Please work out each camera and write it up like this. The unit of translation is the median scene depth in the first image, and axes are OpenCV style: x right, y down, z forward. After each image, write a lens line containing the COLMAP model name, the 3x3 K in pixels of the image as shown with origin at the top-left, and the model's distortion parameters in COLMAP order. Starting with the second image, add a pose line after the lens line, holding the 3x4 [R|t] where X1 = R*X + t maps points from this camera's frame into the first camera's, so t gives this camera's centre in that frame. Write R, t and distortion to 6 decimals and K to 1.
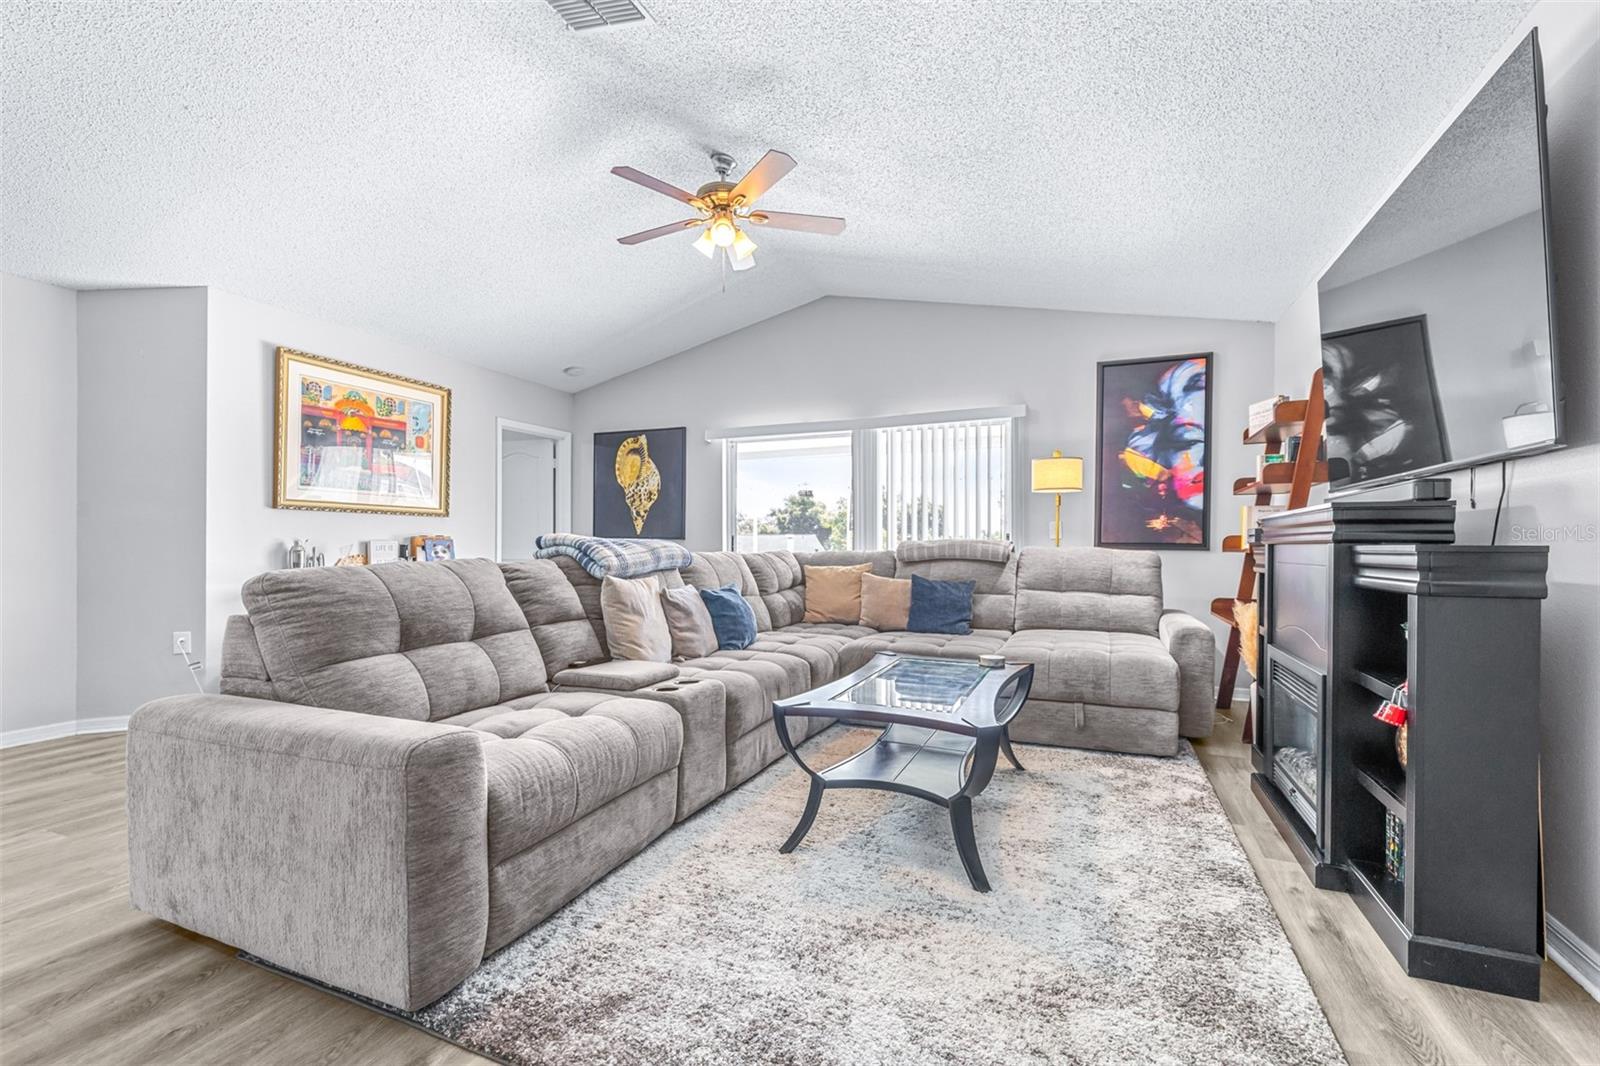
lens RADIAL K [[689.6, 0, 797.8], [0, 689.6, 546.1], [0, 0, 1]] dist [0.000086, -0.000066]
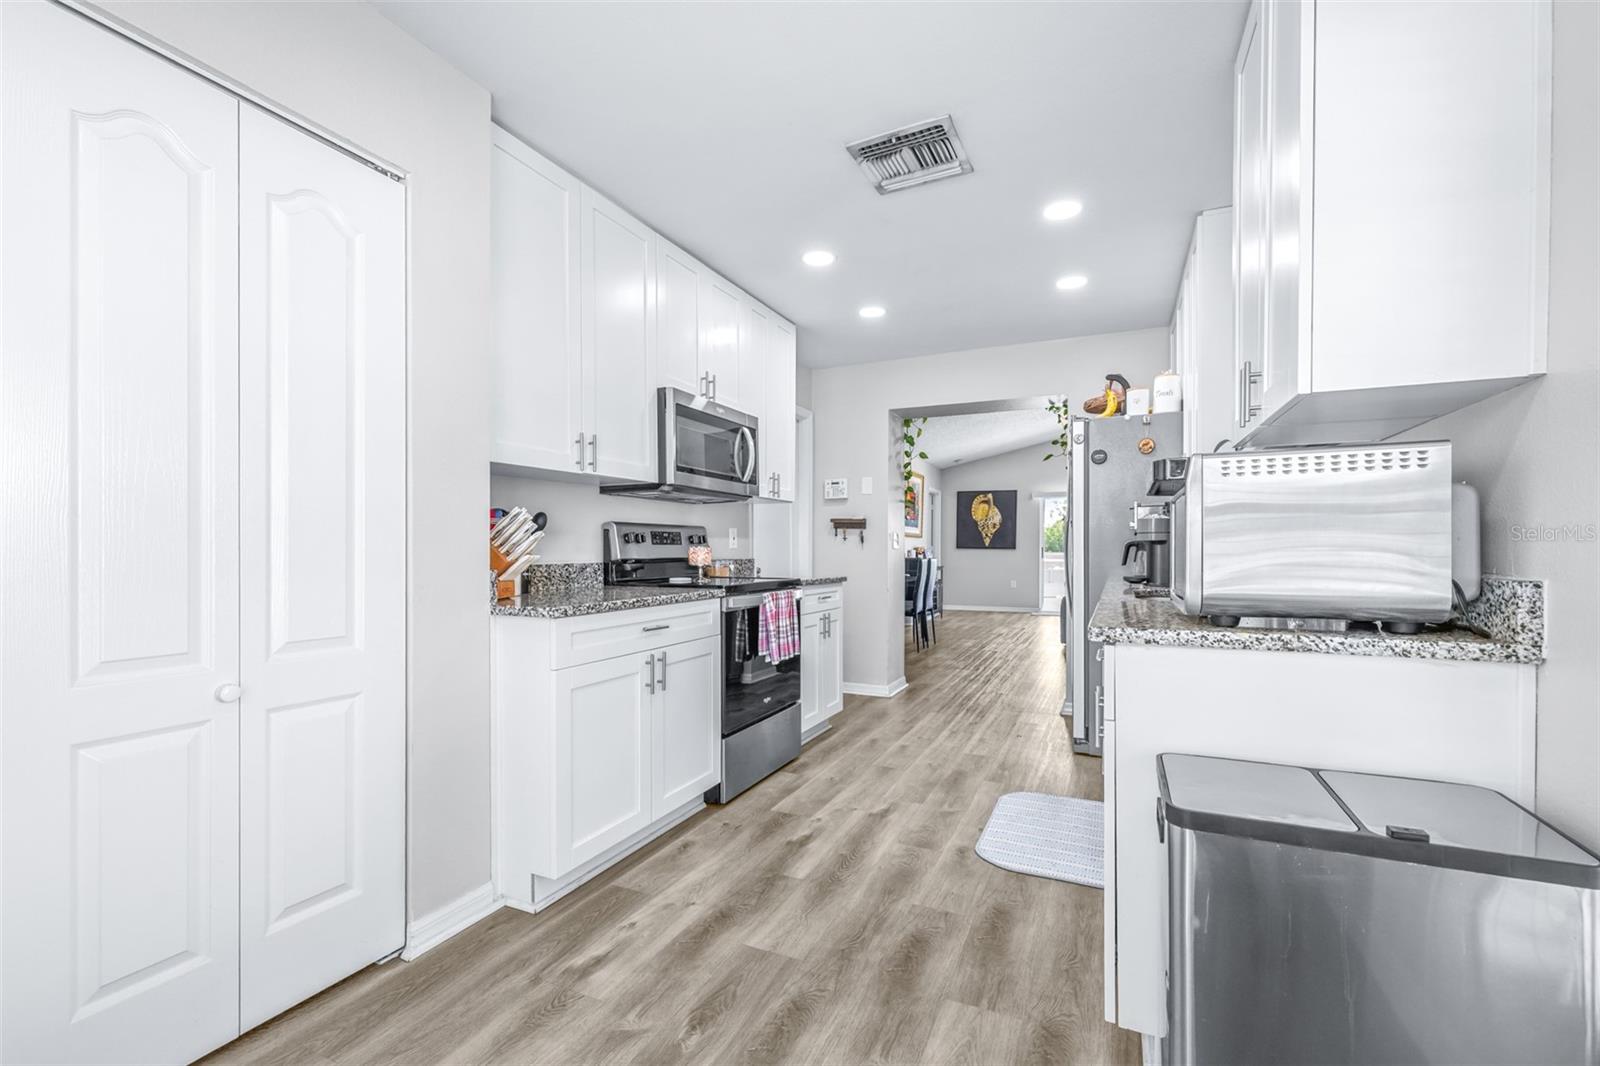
lens RADIAL K [[687.3, 0, 798.2], [0, 687.3, 551.3], [0, 0, 1]] dist [0.000007, -0.000016]
pose [[0.999778, 0.003014, -0.020852, -0.932084], [-0.002986, 0.999995, 0.001378, -0.005336], [0.020856, -0.001316, 0.999782, -1.171160]]
